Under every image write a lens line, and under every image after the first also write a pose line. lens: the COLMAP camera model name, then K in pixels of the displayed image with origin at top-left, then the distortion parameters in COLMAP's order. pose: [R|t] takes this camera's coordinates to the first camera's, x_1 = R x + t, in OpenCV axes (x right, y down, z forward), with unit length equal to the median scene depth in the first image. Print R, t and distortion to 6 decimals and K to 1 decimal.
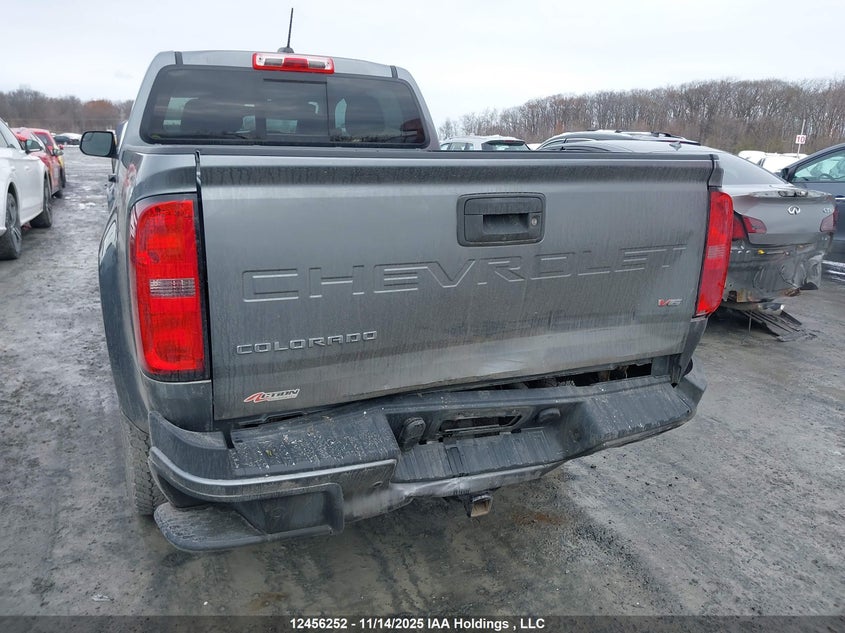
lens RADIAL K [[657.2, 0, 422.5], [0, 657.2, 316.5], [0, 0, 1]] dist [0.043260, -0.075586]
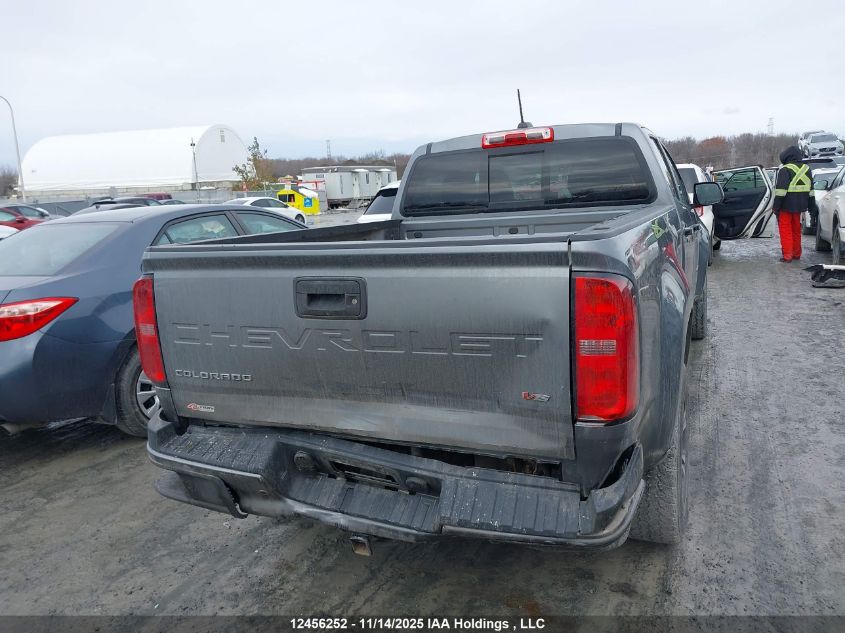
lens RADIAL K [[657.2, 0, 422.5], [0, 657.2, 316.5], [0, 0, 1]] dist [0.043260, -0.075586]
pose [[0.657708, 0.080828, -0.748924, 1.007598], [-0.117735, 0.993038, 0.003778, -0.124441], [0.744015, 0.085690, 0.662645, 0.306448]]
